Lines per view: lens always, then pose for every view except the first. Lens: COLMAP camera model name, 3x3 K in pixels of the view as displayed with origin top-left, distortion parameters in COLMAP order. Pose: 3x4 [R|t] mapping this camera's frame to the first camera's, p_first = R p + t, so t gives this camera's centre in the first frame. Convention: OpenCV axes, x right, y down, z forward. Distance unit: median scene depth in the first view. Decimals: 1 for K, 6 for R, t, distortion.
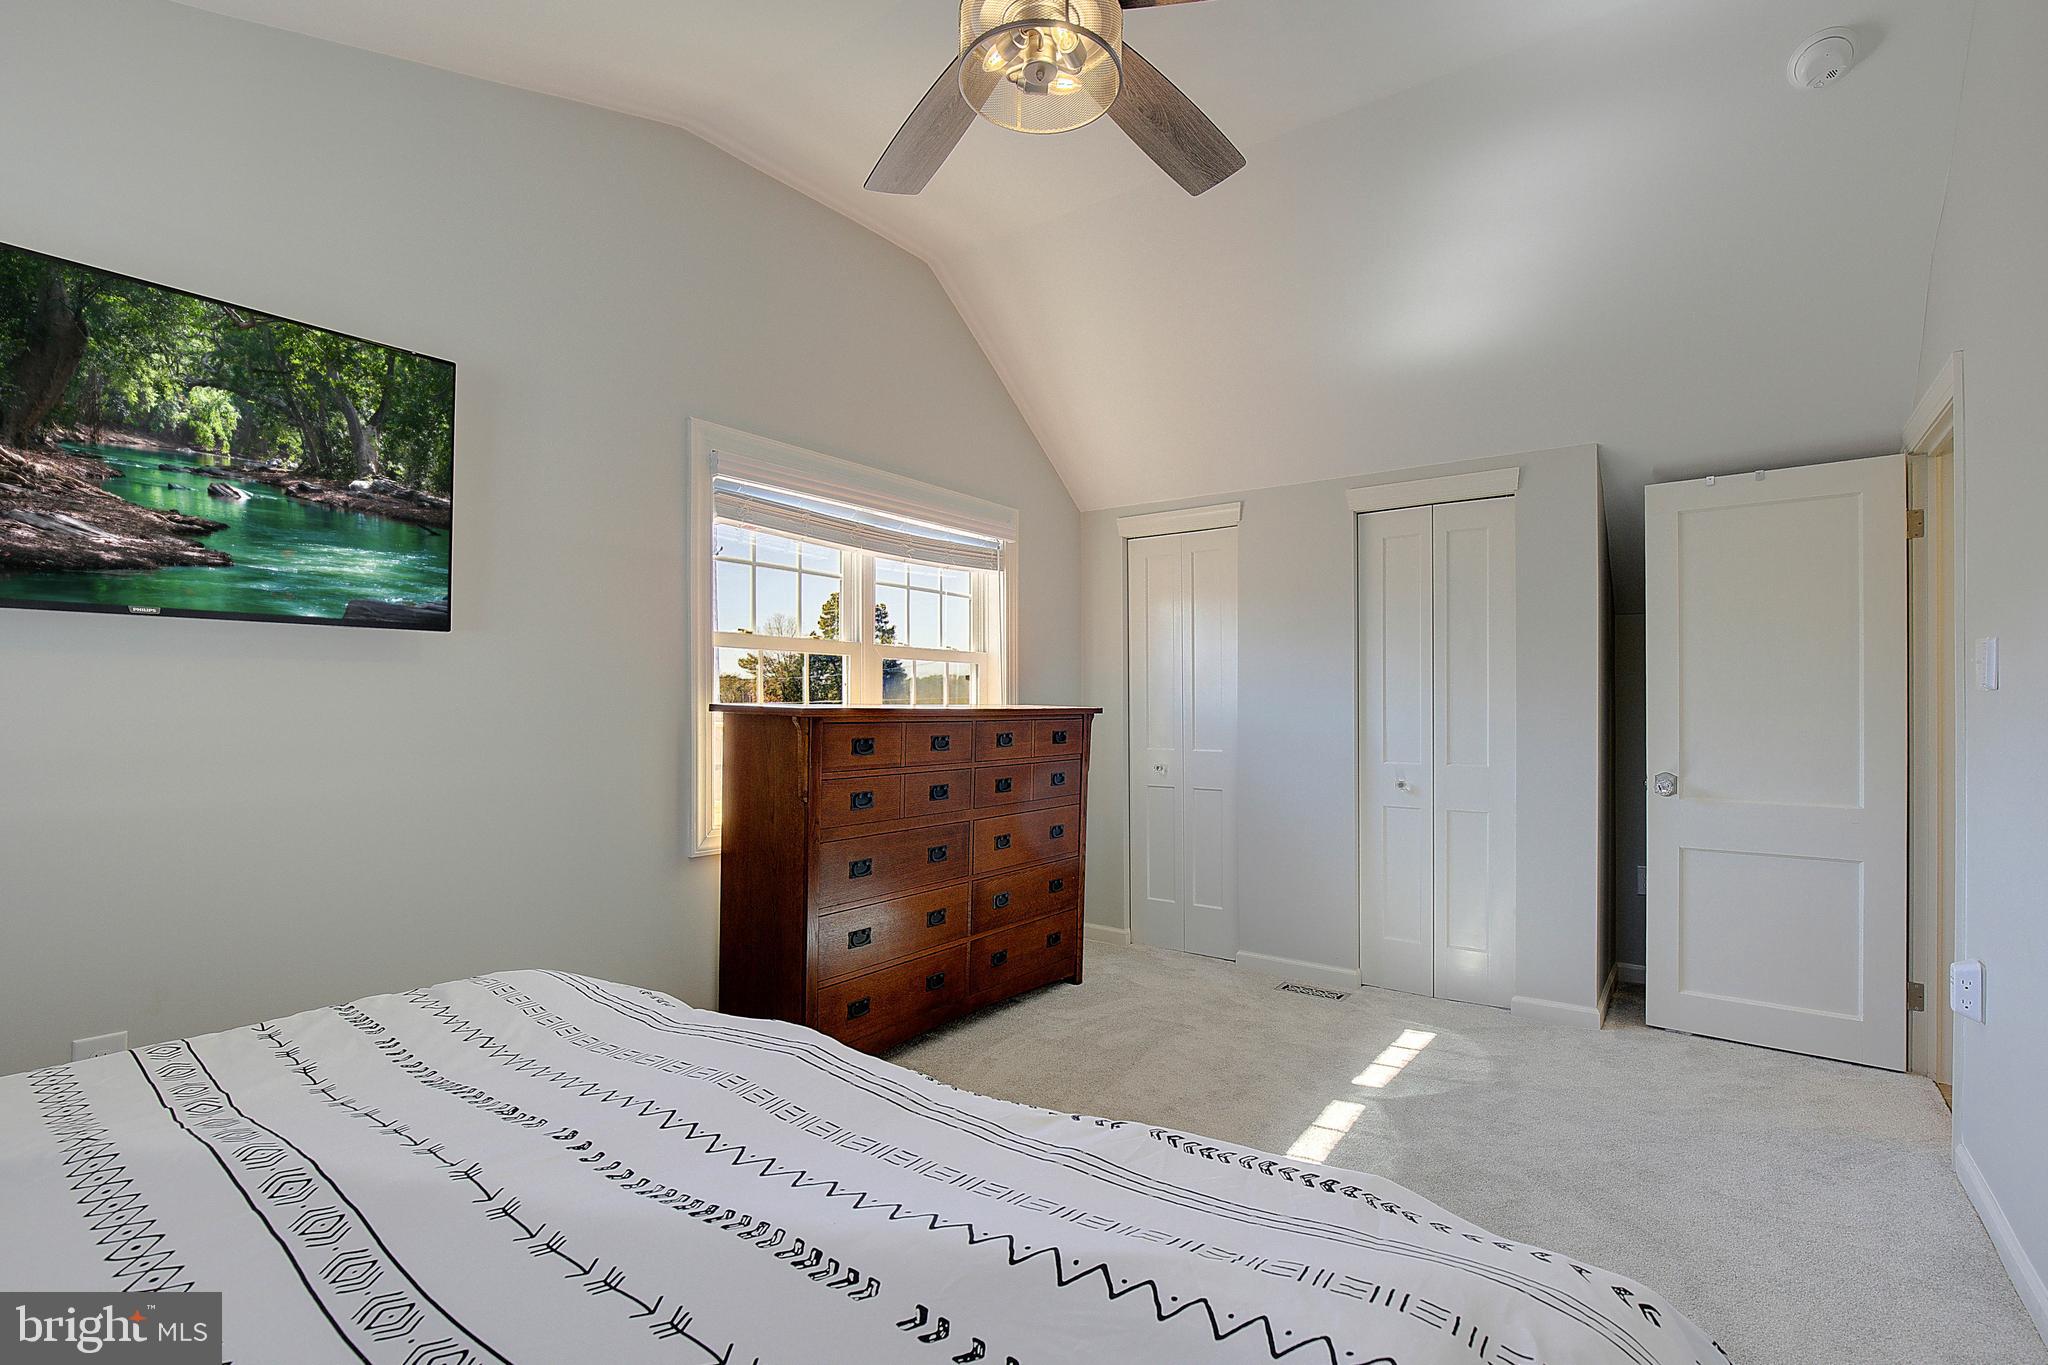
lens RADIAL K [[942.4, 0, 1040.6], [0, 942.4, 683.0], [0, 0, 1]] dist [-0.001651, 0.000034]
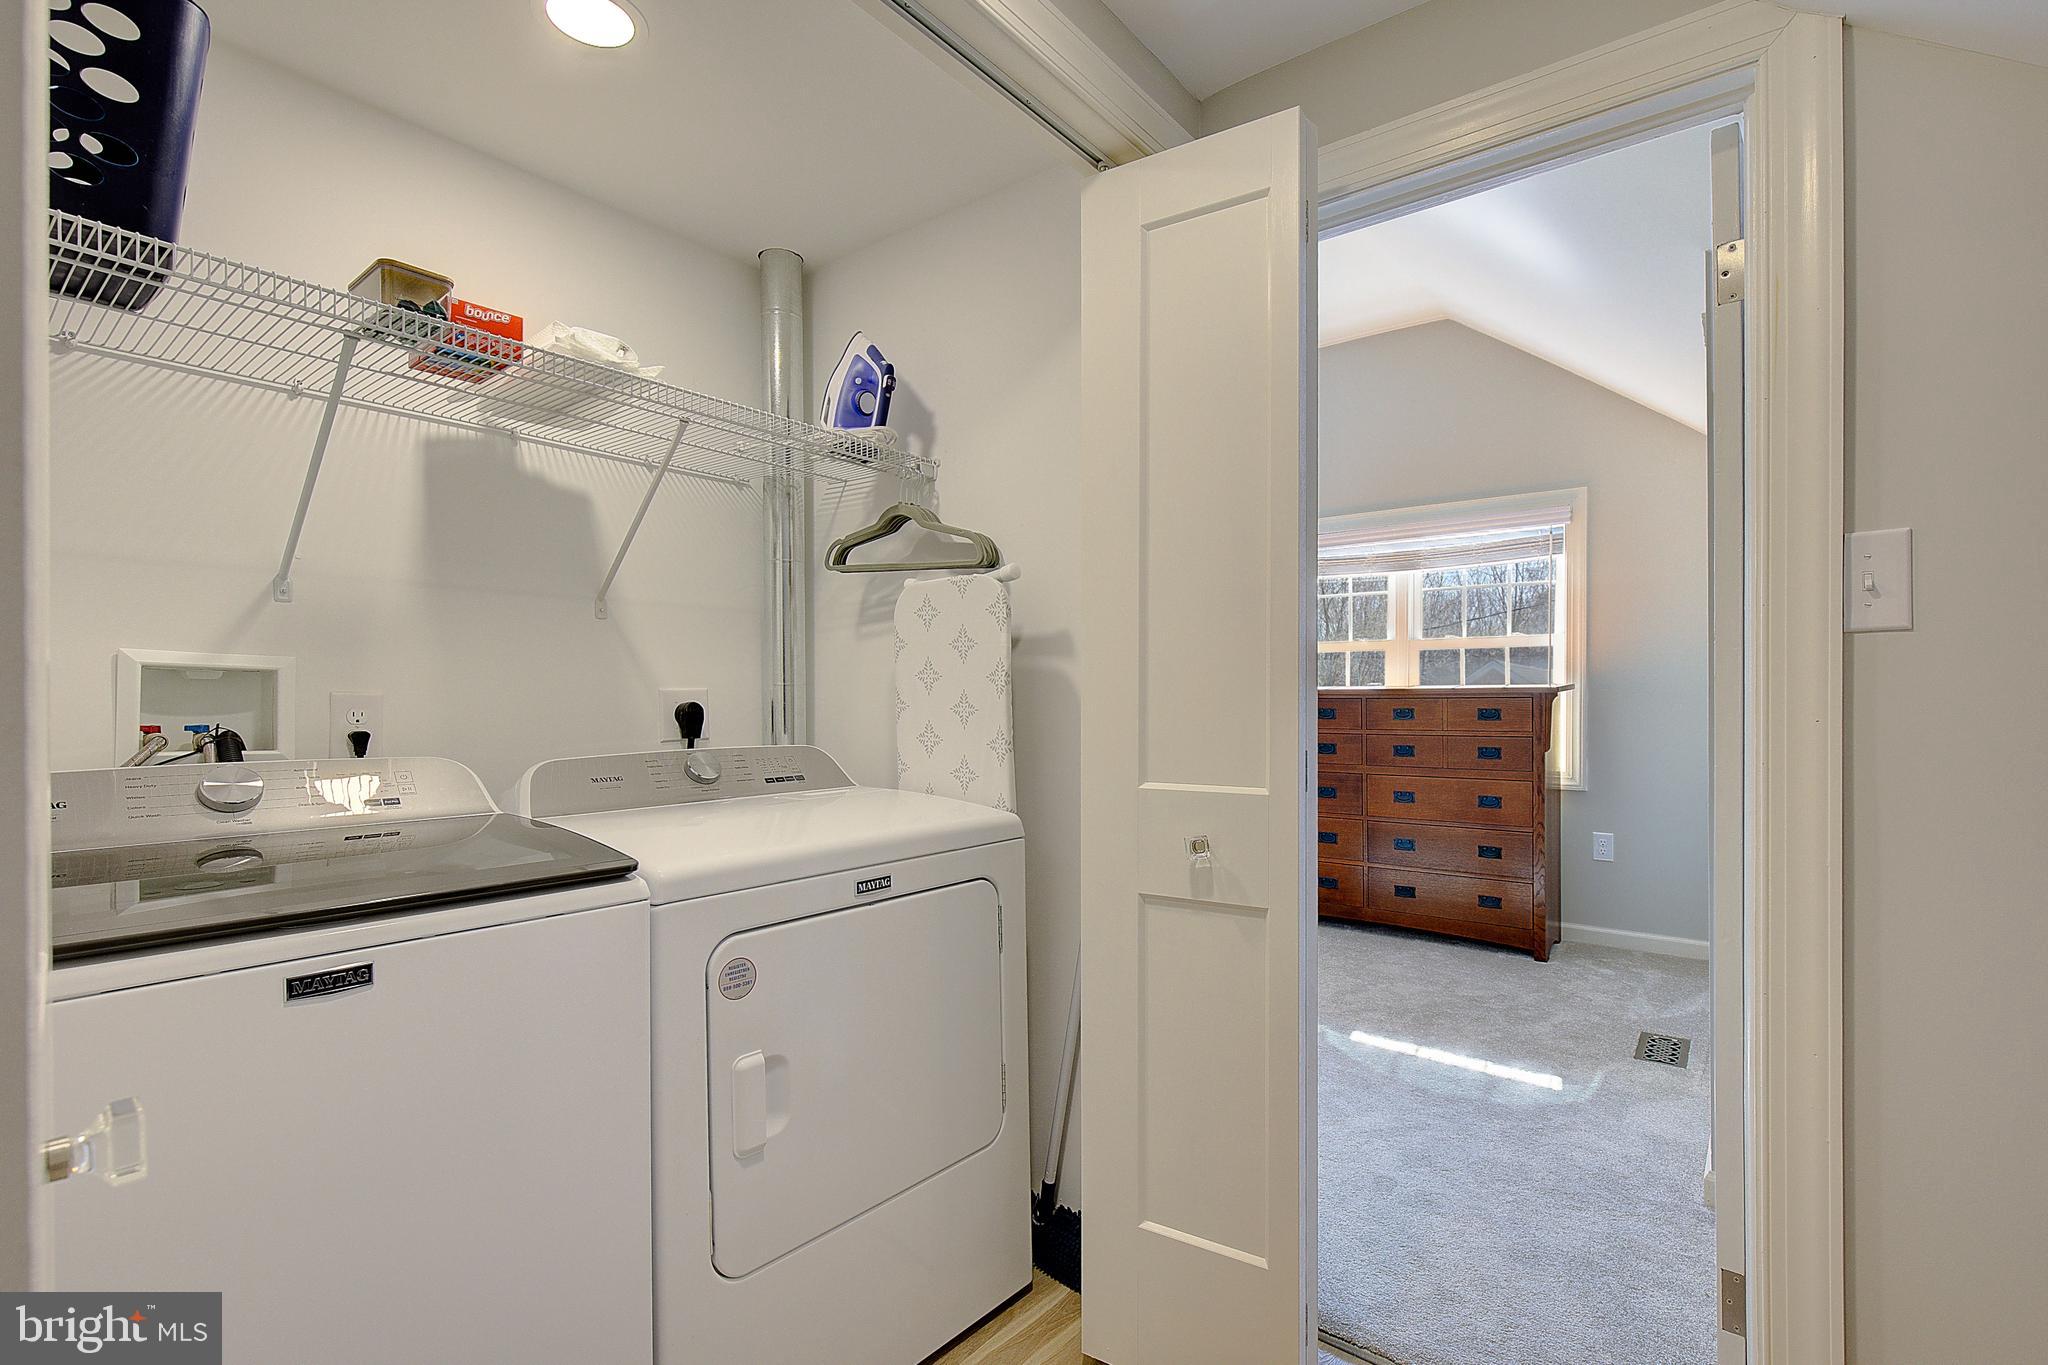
lens RADIAL K [[942.4, 0, 1040.6], [0, 942.4, 683.0], [0, 0, 1]] dist [-0.001651, 0.000034]
pose [[-0.055329, -0.017079, -0.998322, 1.176599], [0.028920, 0.999407, -0.018701, 0.028813], [0.998049, -0.029906, -0.054803, 0.582265]]
